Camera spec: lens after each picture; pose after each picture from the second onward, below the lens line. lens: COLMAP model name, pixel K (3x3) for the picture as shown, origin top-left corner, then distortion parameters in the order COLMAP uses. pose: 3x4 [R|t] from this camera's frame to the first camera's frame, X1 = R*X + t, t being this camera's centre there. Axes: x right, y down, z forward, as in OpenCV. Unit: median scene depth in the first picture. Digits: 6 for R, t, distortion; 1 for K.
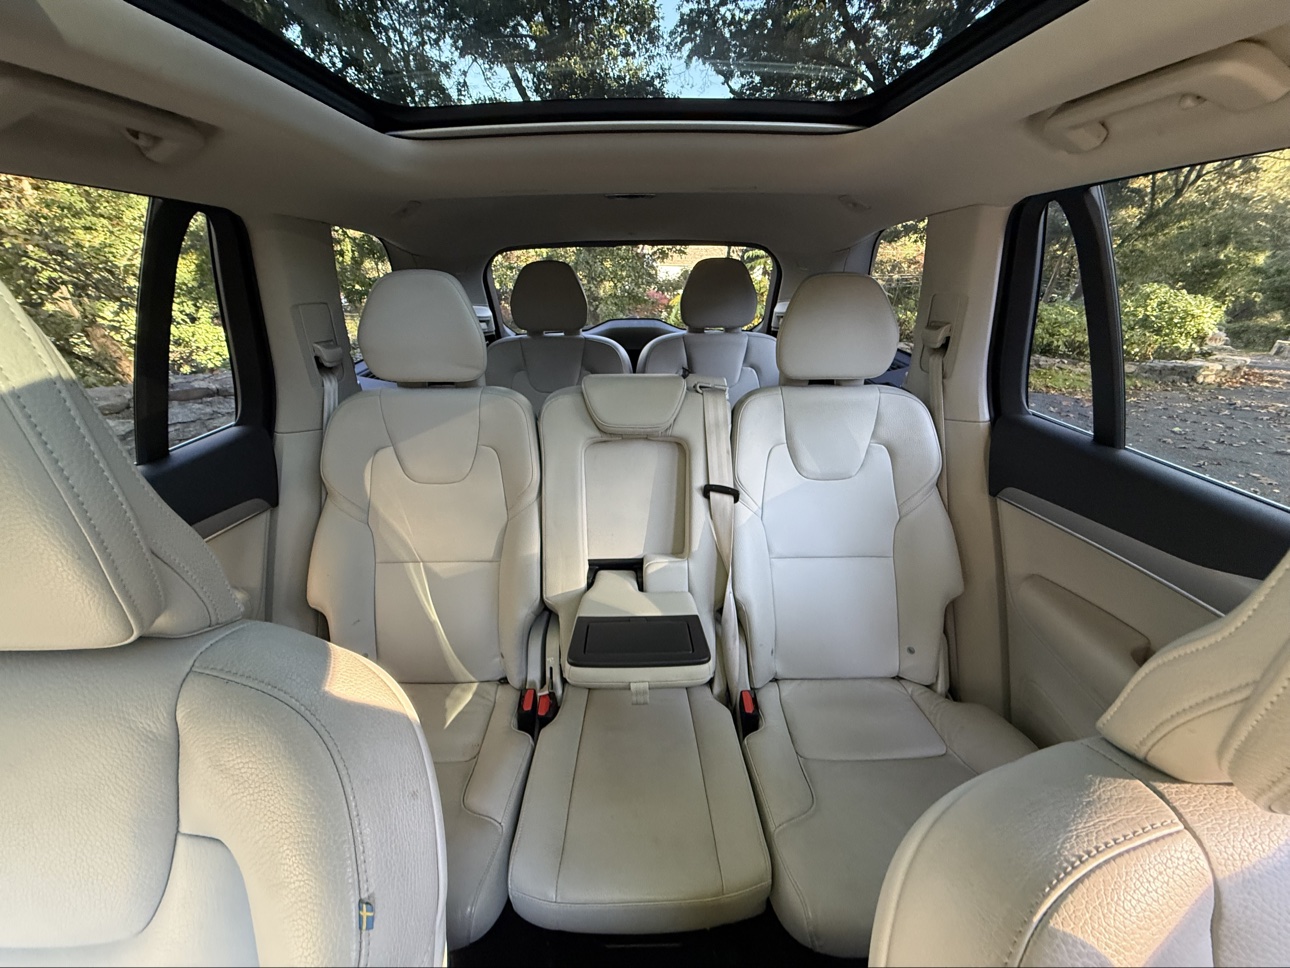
lens RADIAL K [[496.8, 0, 645.0], [0, 496.8, 484.0], [0, 0, 1]] dist [-0.000666, -0.000152]
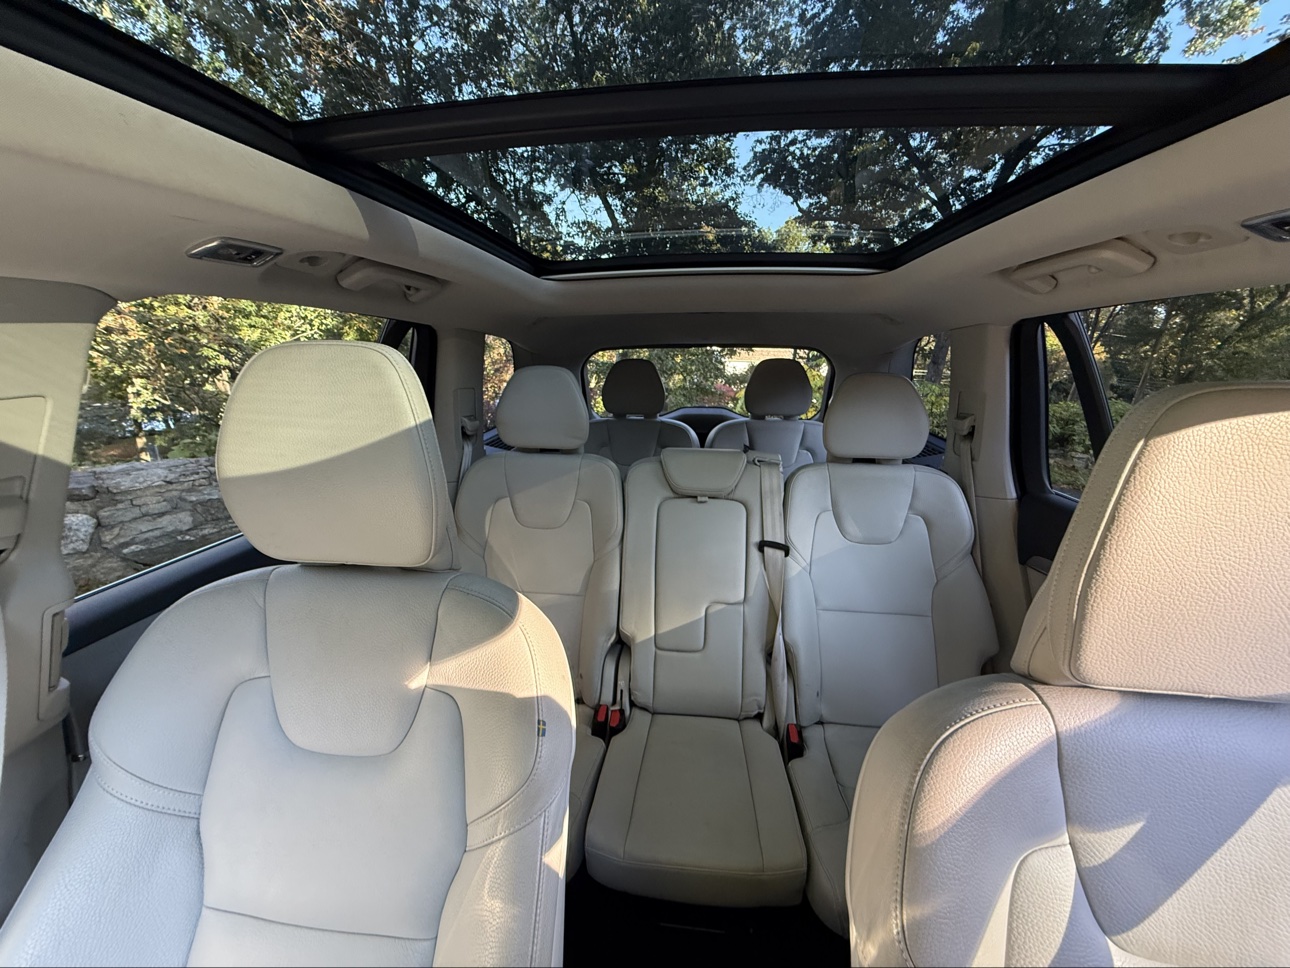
lens RADIAL K [[513.8, 0, 645.0], [0, 513.8, 484.0], [0, 0, 1]] dist [-0.000973, 0.000344]
pose [[0.991726, 0.041874, -0.121350, -0.005219], [-0.062573, 0.983083, -0.172143, 0.061221], [0.112088, 0.178312, 0.977569, -0.159172]]
